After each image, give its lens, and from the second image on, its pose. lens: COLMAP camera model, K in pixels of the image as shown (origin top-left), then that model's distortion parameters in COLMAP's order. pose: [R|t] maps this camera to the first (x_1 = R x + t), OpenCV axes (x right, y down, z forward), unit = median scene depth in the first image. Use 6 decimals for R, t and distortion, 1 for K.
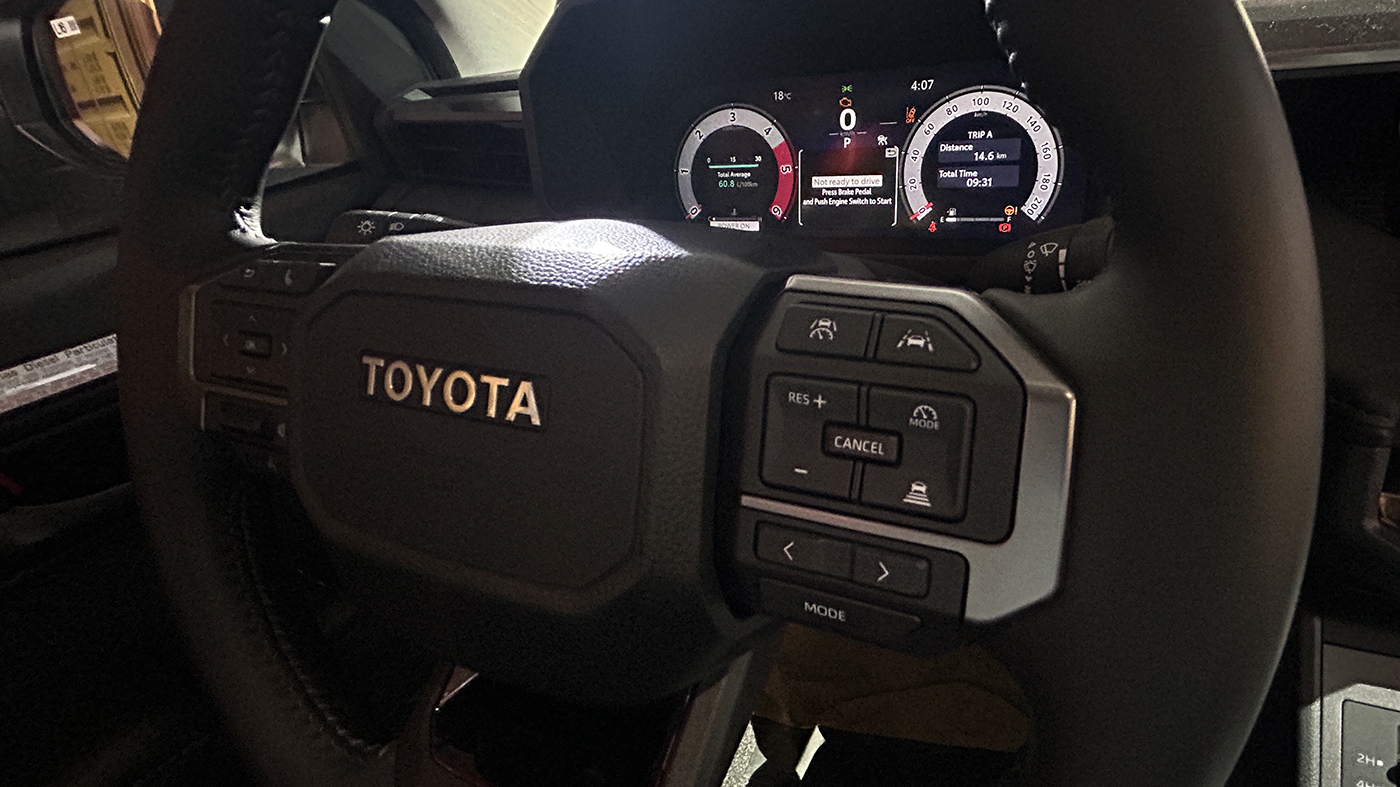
lens RADIAL K [[603.8, 0, 838.4], [0, 603.8, 357.2], [0, 0, 1]] dist [0.000128, 0.000446]
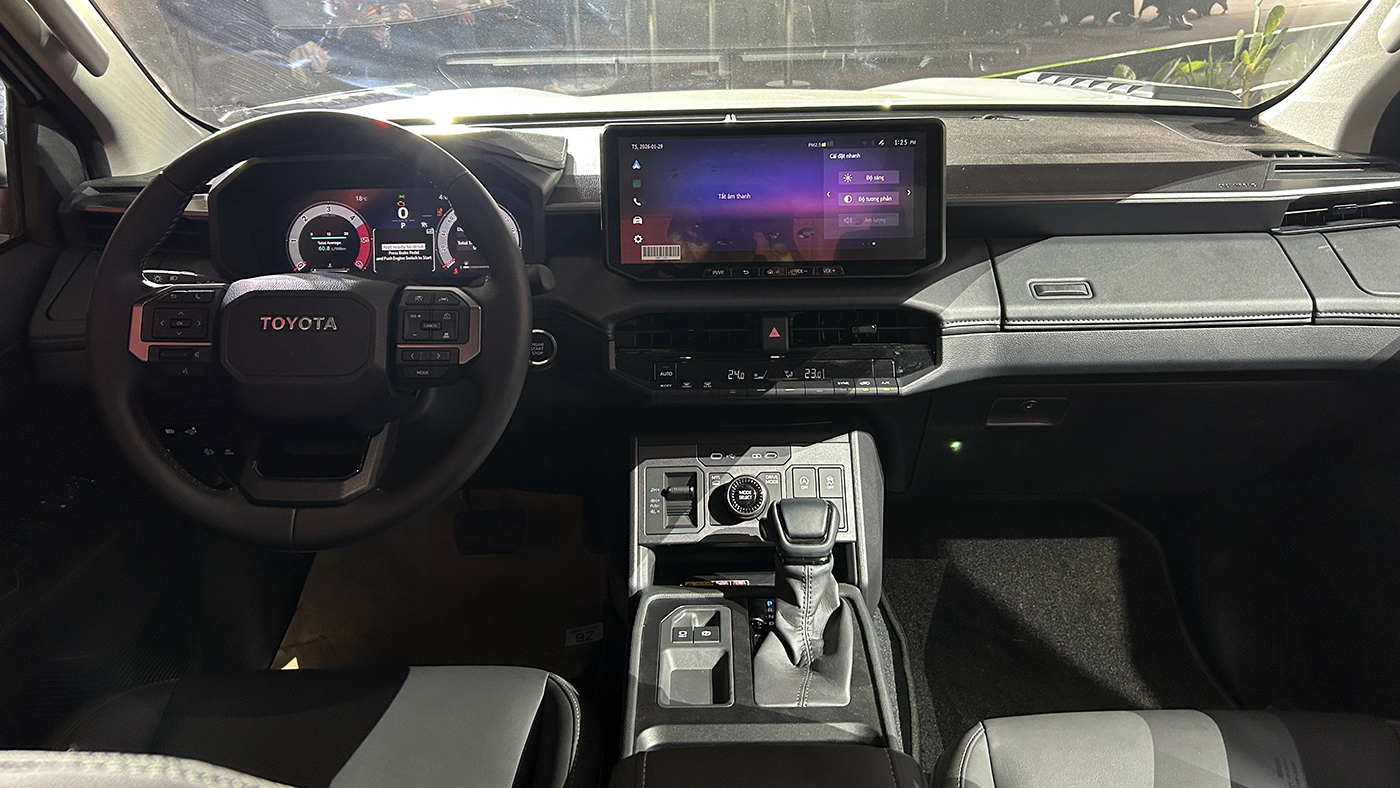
lens RADIAL K [[1030.9, 0, 707.8], [0, 1030.9, 310.2], [0, 0, 1]] dist [0.006321, 0.000163]
pose [[0.936062, -0.038052, 0.349771, -0.216981], [0.097742, 0.983127, -0.154624, 0.439185], [-0.337985, 0.178925, 0.923987, -2.040710]]
